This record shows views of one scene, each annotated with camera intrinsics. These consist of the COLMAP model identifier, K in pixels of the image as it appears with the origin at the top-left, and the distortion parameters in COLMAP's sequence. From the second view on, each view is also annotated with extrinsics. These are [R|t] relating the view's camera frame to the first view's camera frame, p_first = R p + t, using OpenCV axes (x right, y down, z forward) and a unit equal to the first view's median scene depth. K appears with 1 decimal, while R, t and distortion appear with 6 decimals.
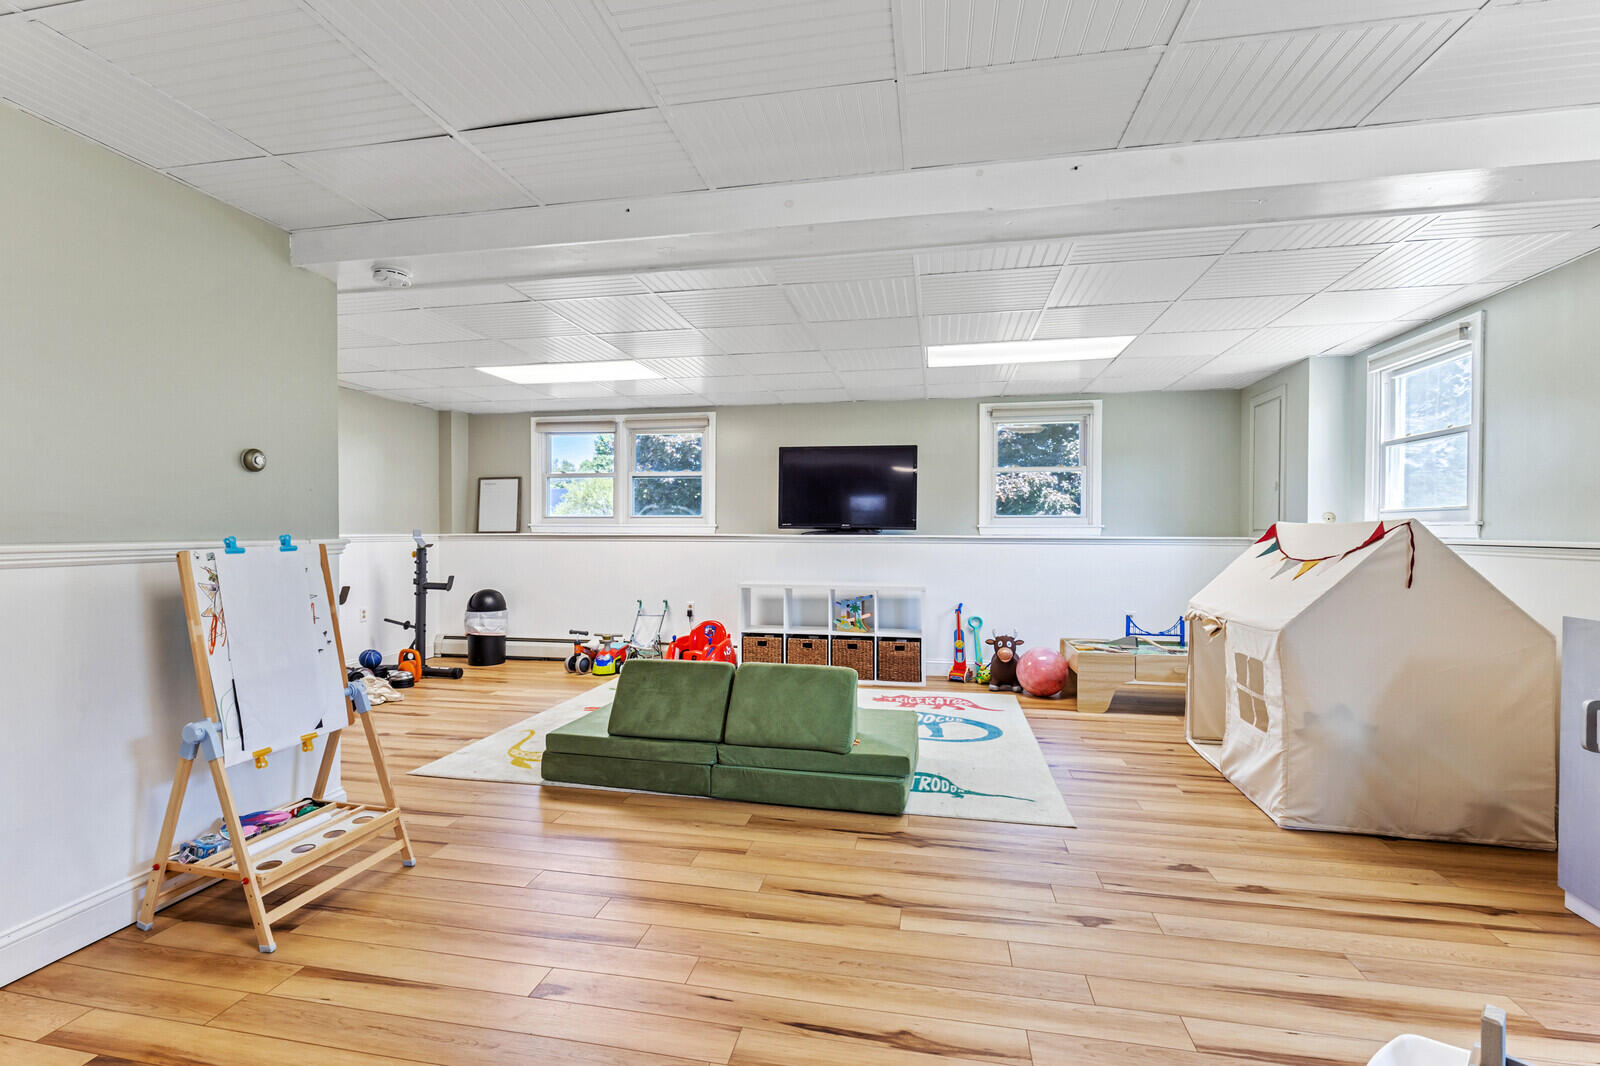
lens RADIAL K [[753.9, 0, 769.4], [0, 753.9, 533.3], [0, 0, 1]] dist [0.003810, 0.000297]
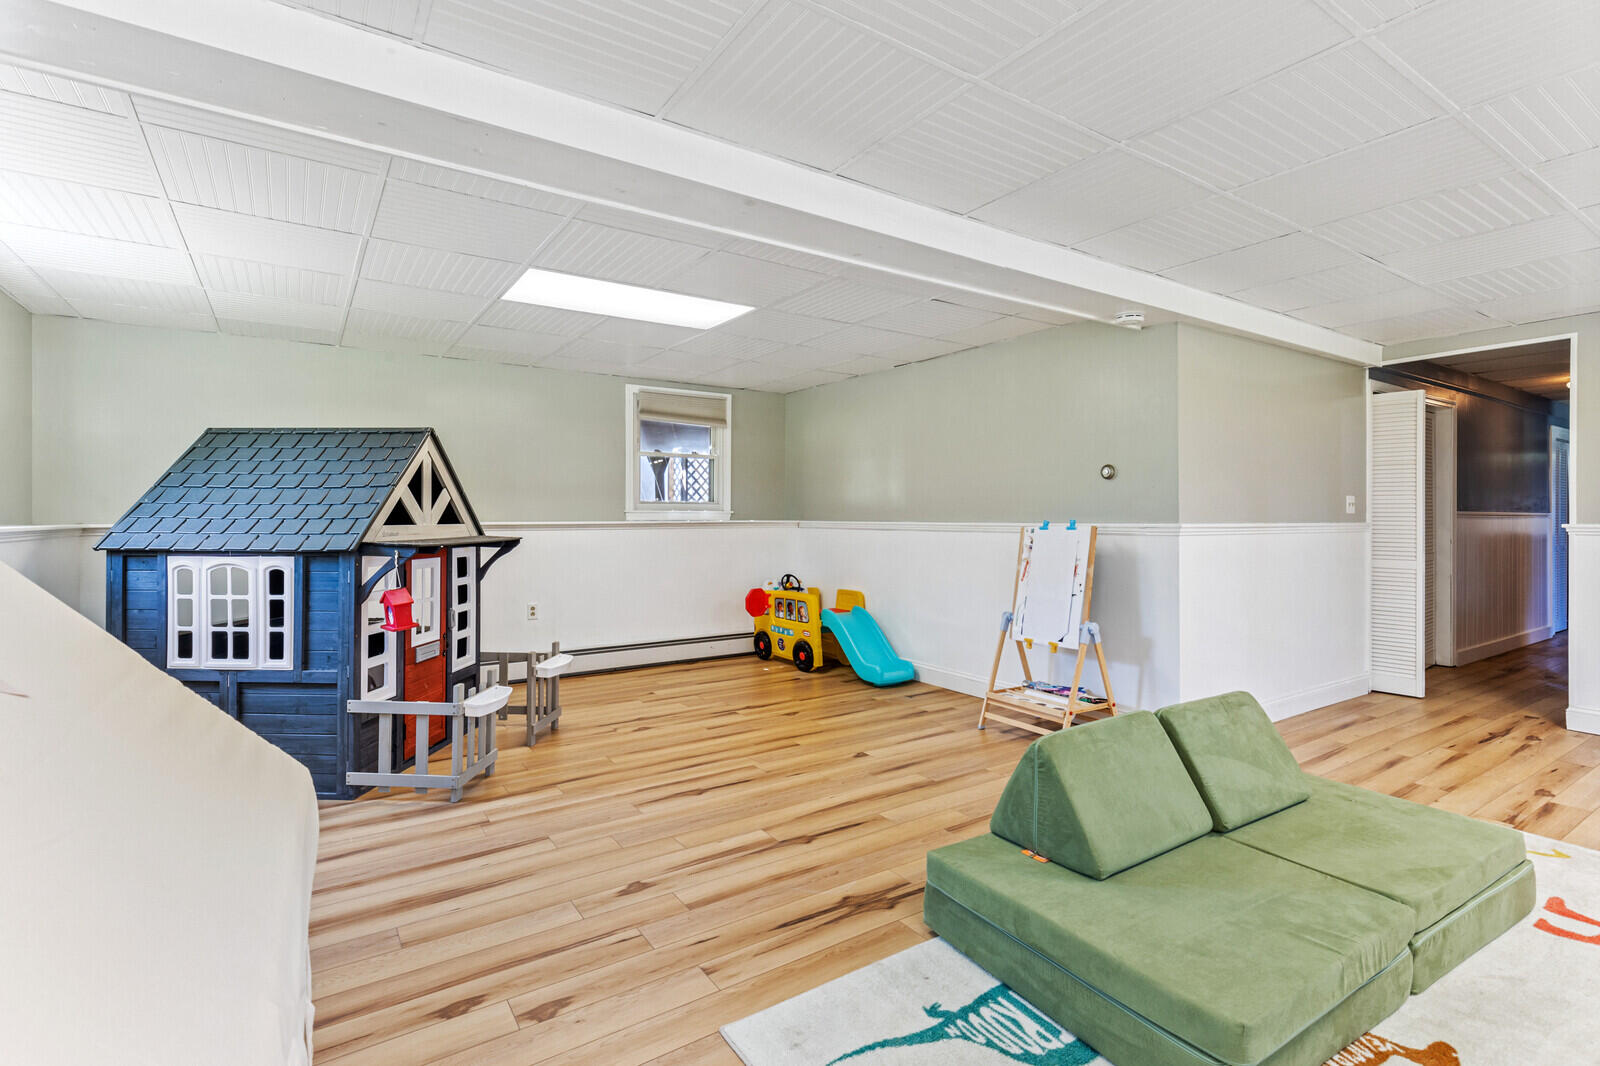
lens RADIAL K [[753.9, 0, 795.6], [0, 753.9, 522.4], [0, 0, 1]] dist [0.003810, 0.000297]
pose [[-0.699189, 0.001003, -0.714936, 0.947097], [-0.008075, 0.999924, 0.009300, -0.002878], [0.714891, 0.012276, -0.699128, 1.753440]]
